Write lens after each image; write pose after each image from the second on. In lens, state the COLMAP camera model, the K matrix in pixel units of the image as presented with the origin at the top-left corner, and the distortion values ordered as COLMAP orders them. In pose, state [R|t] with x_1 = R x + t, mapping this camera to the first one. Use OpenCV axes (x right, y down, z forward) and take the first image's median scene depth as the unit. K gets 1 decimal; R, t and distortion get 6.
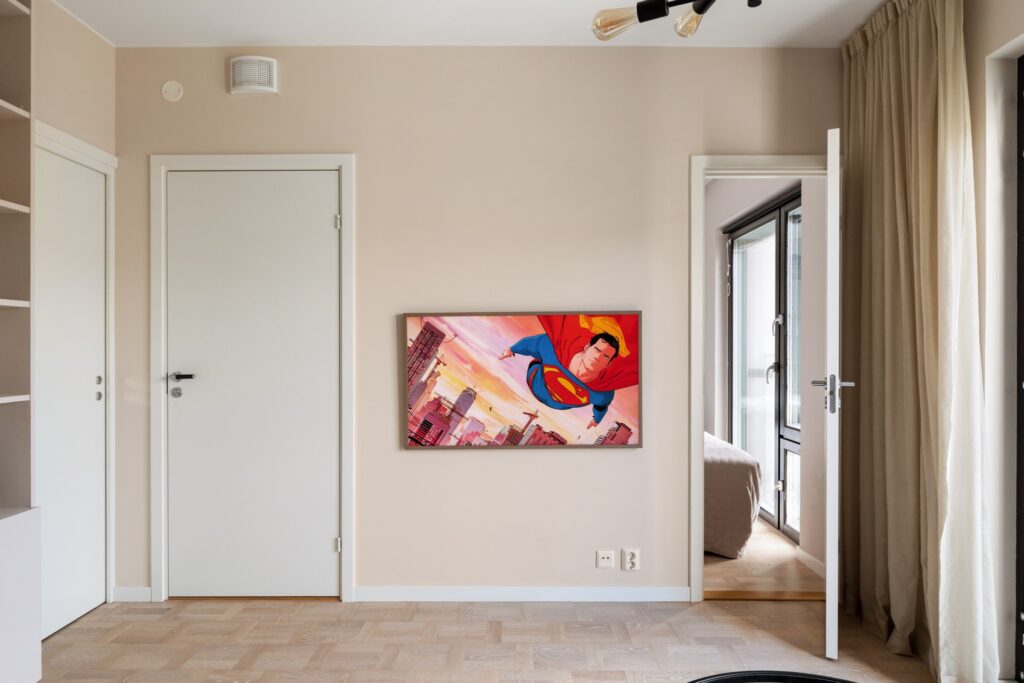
lens RADIAL K [[599.9, 0, 518.7], [0, 599.9, 343.6], [0, 0, 1]] dist [-0.004856, -0.000803]
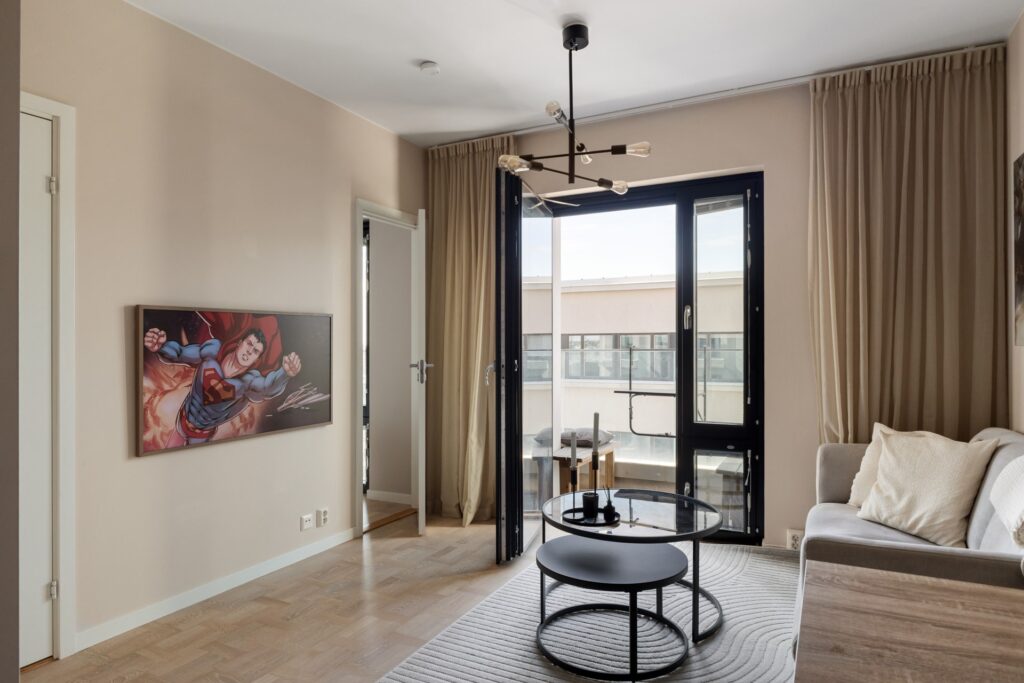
lens RADIAL K [[611.1, 0, 512.4], [0, 611.1, 349.7], [0, 0, 1]] dist [-0.002385, -0.005463]
pose [[0.461411, -0.010385, 0.887126, -0.743114], [0.011203, 0.999920, 0.005879, 0.018037], [-0.887116, 0.007226, 0.461491, 0.084119]]
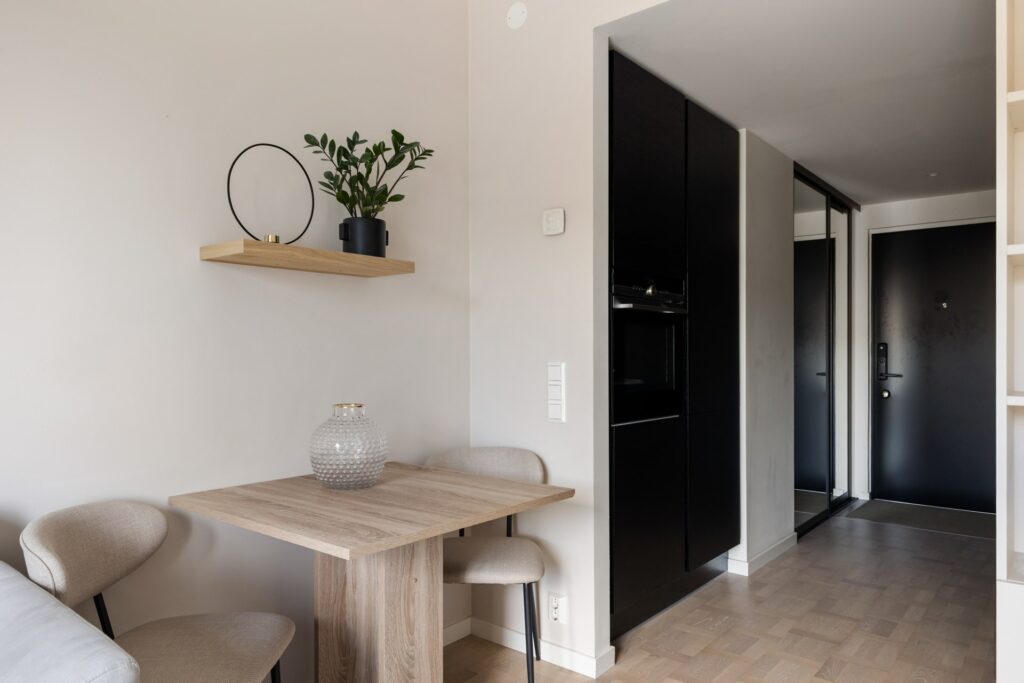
lens RADIAL K [[687.7, 0, 512.3], [0, 687.7, 353.6], [0, 0, 1]] dist [0.004425, -0.000457]
pose [[-0.634845, 0.004842, -0.772624, 0.038982], [-0.003298, 0.999954, 0.008977, 0.030799], [0.772632, 0.008248, -0.634800, 0.493270]]
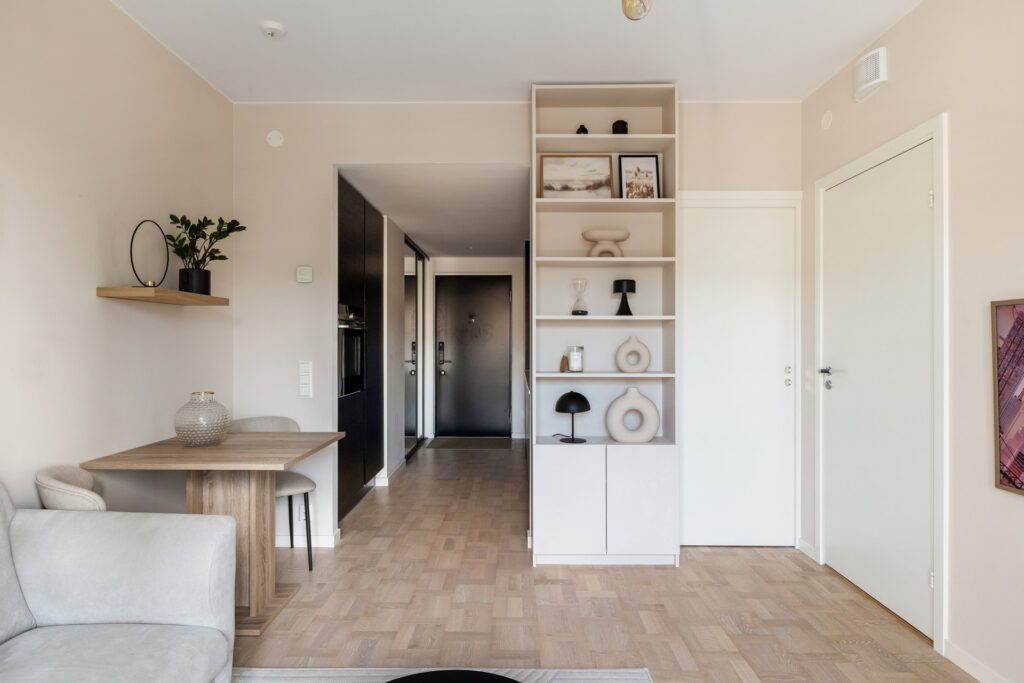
lens RADIAL K [[562.9, 0, 512.0], [0, 562.9, 341.5], [0, 0, 1]] dist [0.001946, -0.017887]
pose [[-0.006732, 0.003022, -0.999973, 0.497812], [-0.008448, 0.999960, 0.003079, 0.001386], [0.999942, 0.008469, -0.006706, 0.413081]]
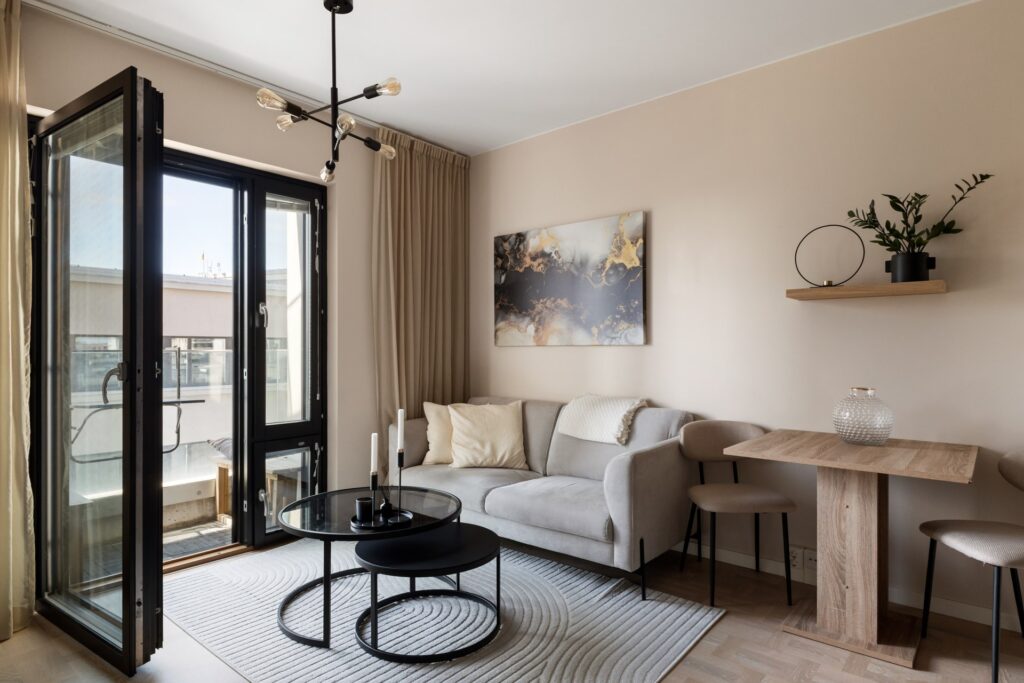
lens RADIAL K [[592.4, 0, 515.3], [0, 592.4, 347.1], [0, 0, 1]] dist [0.018803, -0.000168]
pose [[-0.774273, -0.000042, 0.632852, -0.571840], [0.002414, 0.999993, 0.003020, 0.023617], [-0.632847, 0.003866, -0.774267, 0.953304]]
